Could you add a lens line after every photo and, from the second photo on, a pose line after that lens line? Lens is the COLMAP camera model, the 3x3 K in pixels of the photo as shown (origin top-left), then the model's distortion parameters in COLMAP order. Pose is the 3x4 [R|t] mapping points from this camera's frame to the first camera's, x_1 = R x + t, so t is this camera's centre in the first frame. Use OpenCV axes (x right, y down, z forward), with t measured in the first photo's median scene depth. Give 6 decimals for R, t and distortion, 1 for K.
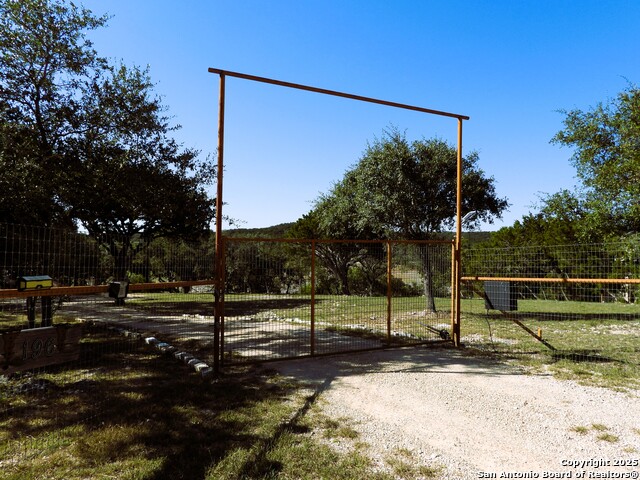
lens RADIAL K [[446.3, 0, 320.0], [0, 446.3, 240.0], [0, 0, 1]] dist [-0.000128, 0.061962]
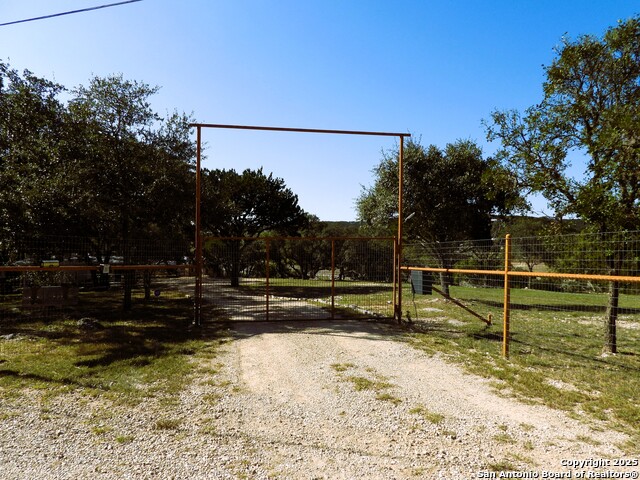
lens RADIAL K [[446.3, 0, 320.0], [0, 446.3, 240.0], [0, 0, 1]] dist [-0.000128, 0.061962]
pose [[0.948036, -0.001584, -0.318158, 0.447219], [0.009589, 0.999676, 0.023596, -0.019128], [0.318018, -0.025421, 0.947744, -0.203152]]
